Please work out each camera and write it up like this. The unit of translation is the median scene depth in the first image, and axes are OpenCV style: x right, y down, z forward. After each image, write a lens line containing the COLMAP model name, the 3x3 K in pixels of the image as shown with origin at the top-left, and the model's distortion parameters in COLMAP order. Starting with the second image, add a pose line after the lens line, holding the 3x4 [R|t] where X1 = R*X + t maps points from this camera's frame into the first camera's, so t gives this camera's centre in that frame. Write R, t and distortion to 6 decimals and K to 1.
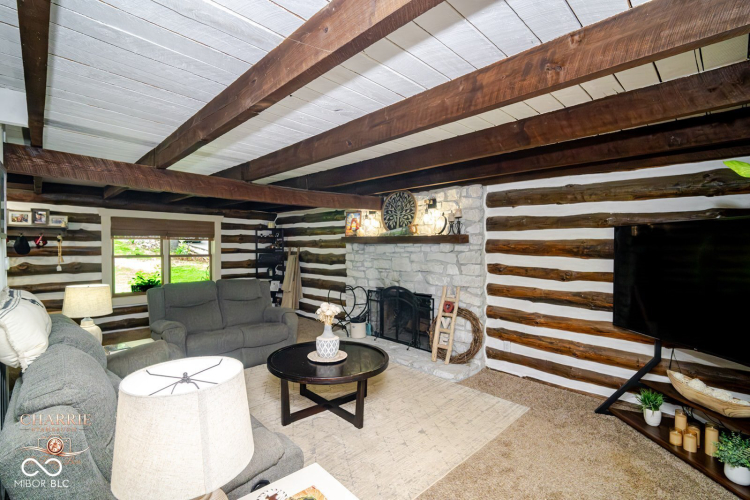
lens RADIAL K [[342.7, 0, 375.0], [0, 342.7, 250.0], [0, 0, 1]] dist [-0.005764, -0.000362]
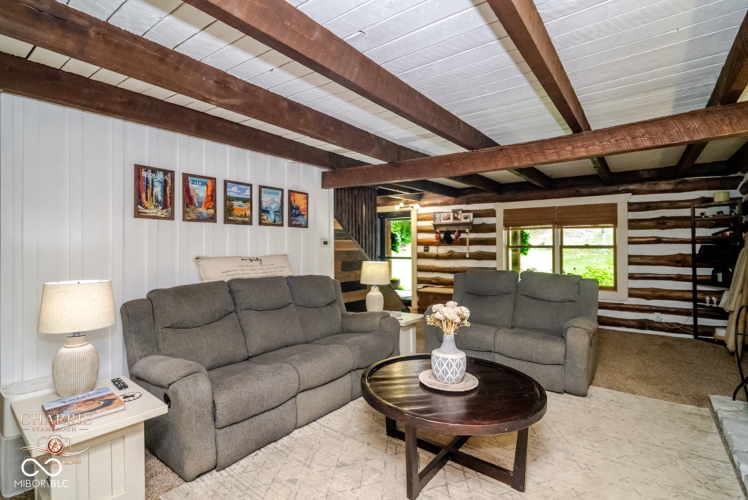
lens RADIAL K [[366.1, 0, 374.0], [0, 366.1, 250.0], [0, 0, 1]] dist [0.000472, -0.000386]
pose [[0.154450, 0.005573, -0.987985, 0.356705], [-0.004761, 0.999977, 0.004896, 0.030120], [0.987989, 0.003948, 0.154473, 0.474055]]
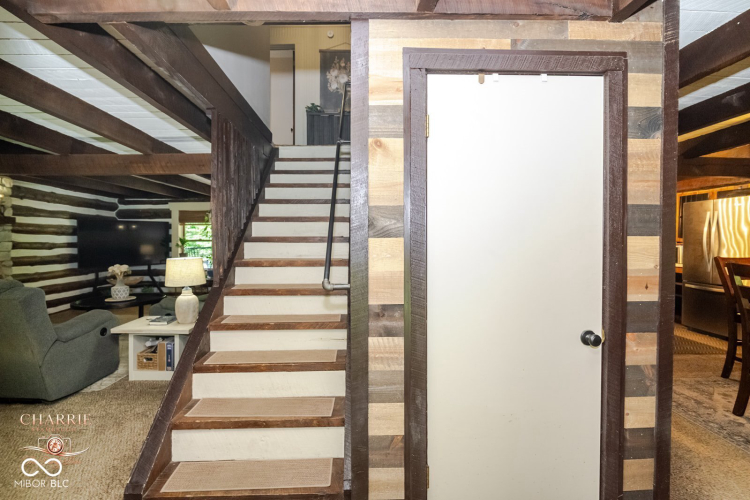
lens RADIAL K [[353.4, 0, 375.0], [0, 353.4, 250.0], [0, 0, 1]] dist [-0.002119, -0.000886]
pose [[-0.751162, -0.028890, 0.659485, -1.273720], [0.000557, 0.999014, 0.044397, 0.013622], [-0.660117, 0.033717, -0.750405, 0.907880]]
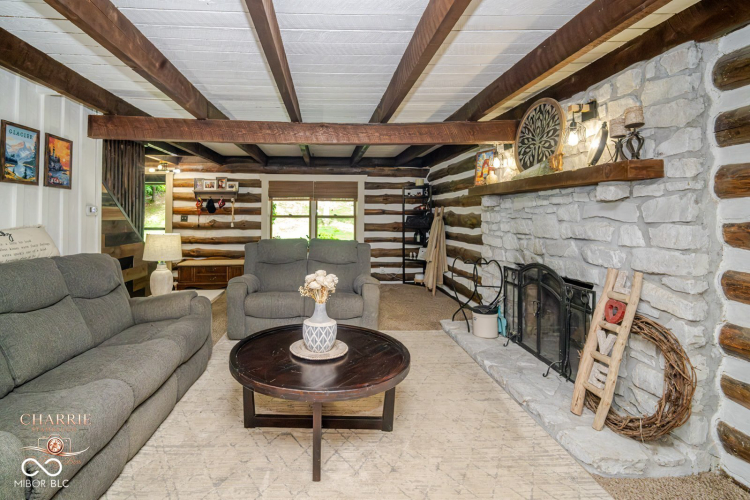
lens RADIAL K [[362.6, 0, 337.3], [0, 362.6, 214.9], [0, 0, 1]] dist [-0.000742, -0.000022]
pose [[0.740424, -0.003537, -0.672131, 0.234374], [-0.006287, 0.999906, -0.012188, 0.032136], [0.672111, 0.013250, 0.740332, 0.301685]]
